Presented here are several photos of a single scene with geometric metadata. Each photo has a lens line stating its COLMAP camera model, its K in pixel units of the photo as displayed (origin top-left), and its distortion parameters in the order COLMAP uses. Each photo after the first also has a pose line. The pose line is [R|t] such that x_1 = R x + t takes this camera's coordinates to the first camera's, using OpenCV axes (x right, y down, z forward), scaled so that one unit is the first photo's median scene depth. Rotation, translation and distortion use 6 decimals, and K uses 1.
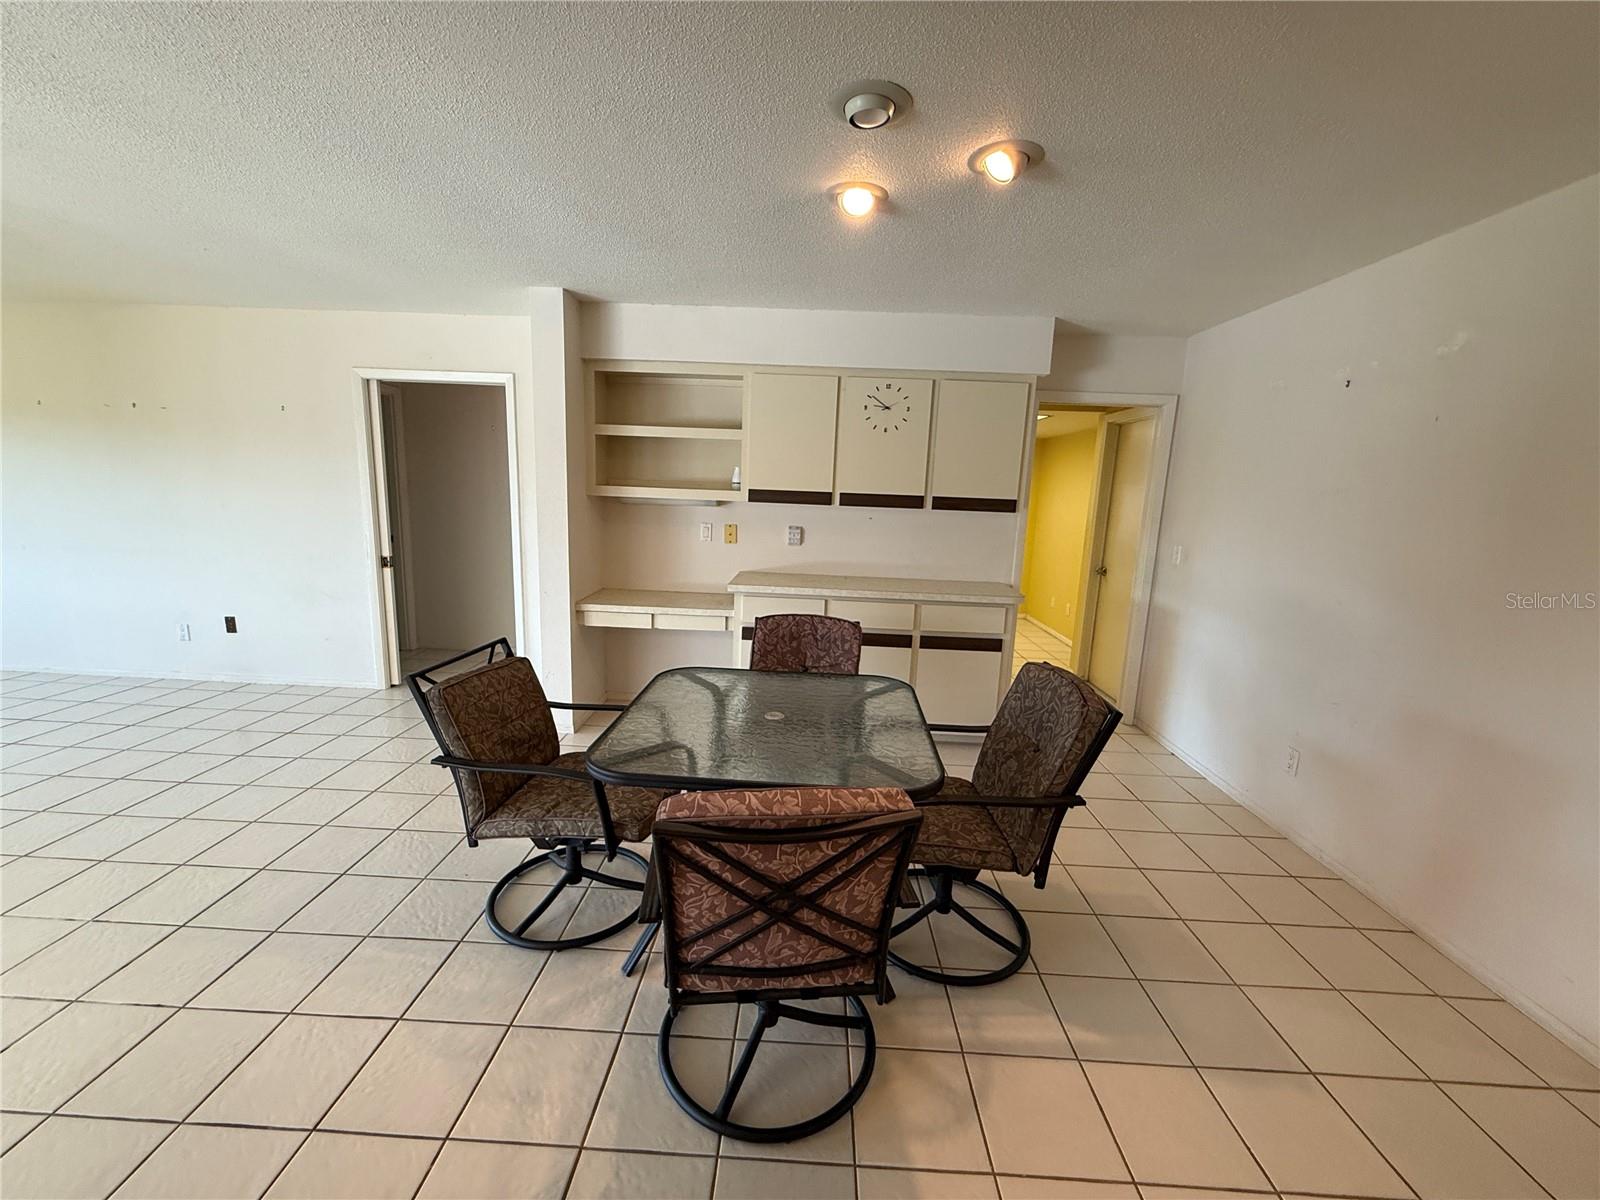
lens RADIAL K [[637.7, 0, 793.4], [0, 637.7, 599.3], [0, 0, 1]] dist [0.000376, -0.000030]
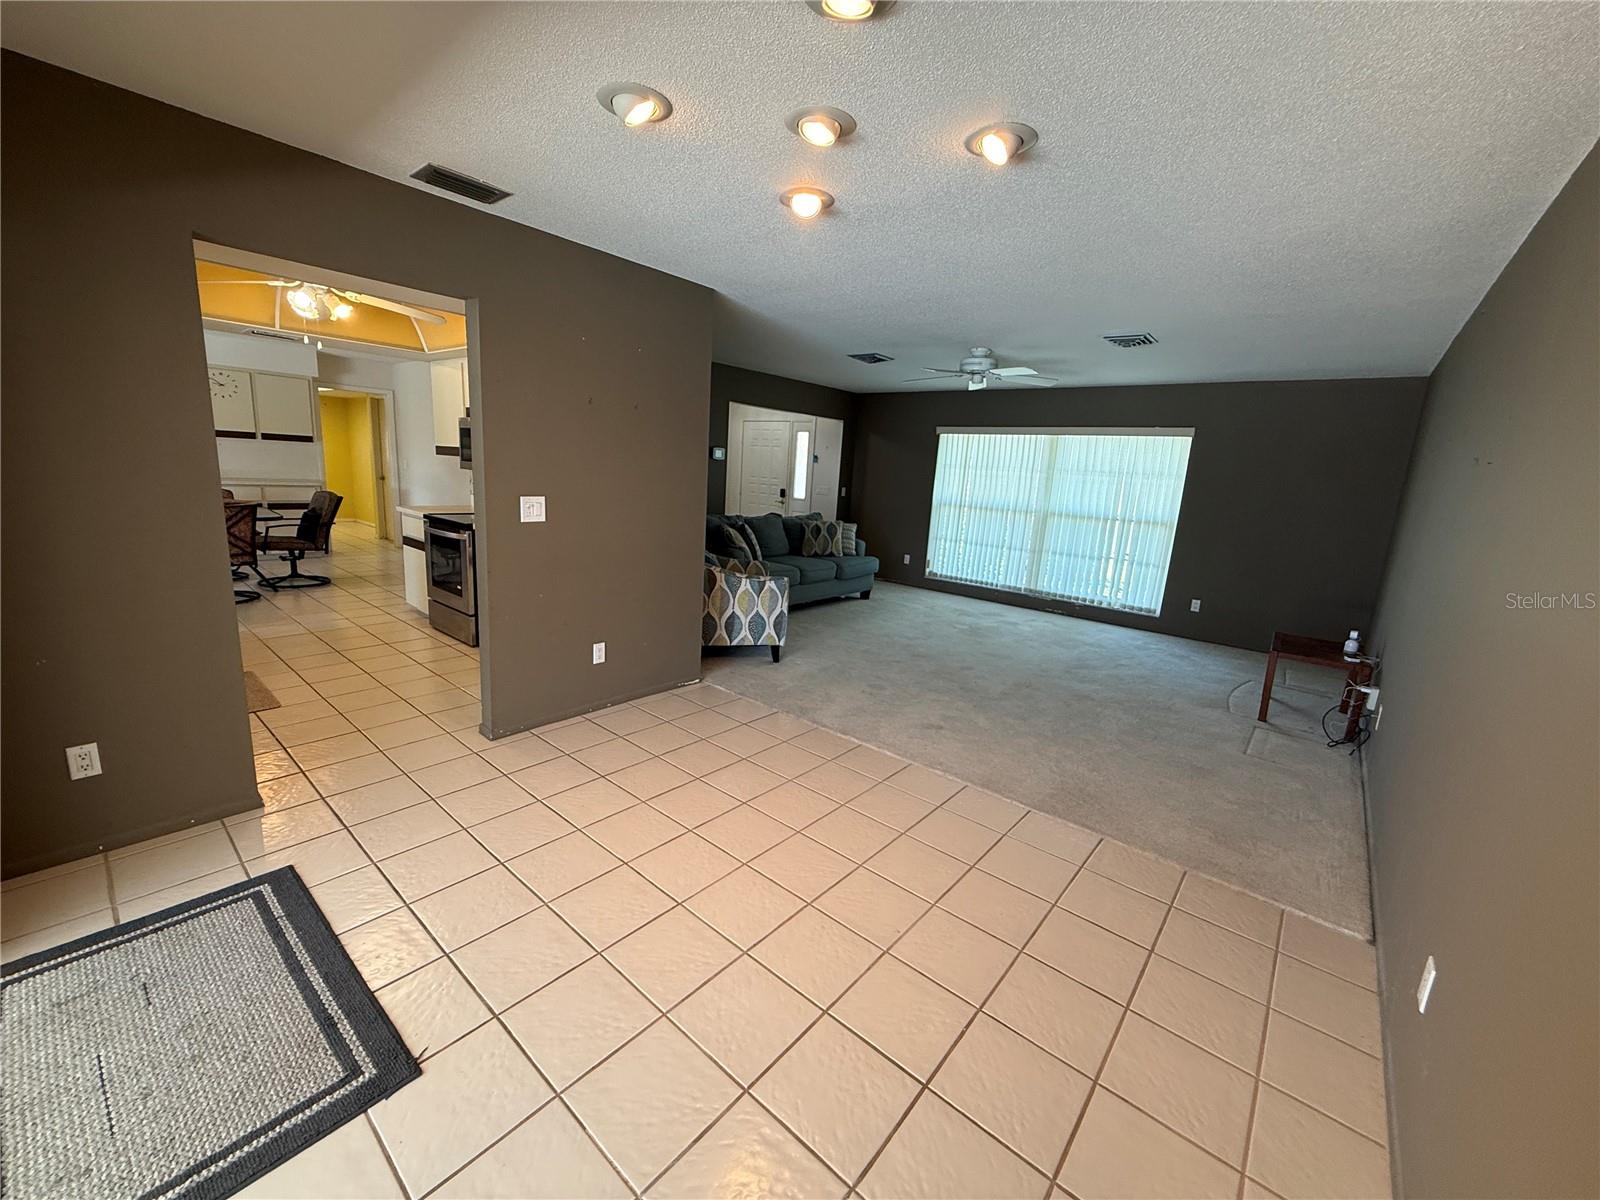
lens RADIAL K [[637.7, 0, 793.4], [0, 637.7, 599.3], [0, 0, 1]] dist [0.000376, -0.000030]
pose [[0.623875, -0.156840, 0.765625, -0.354622], [0.098558, 0.987624, 0.122007, 0.275436], [-0.775285, -0.000659, 0.631611, -1.561929]]
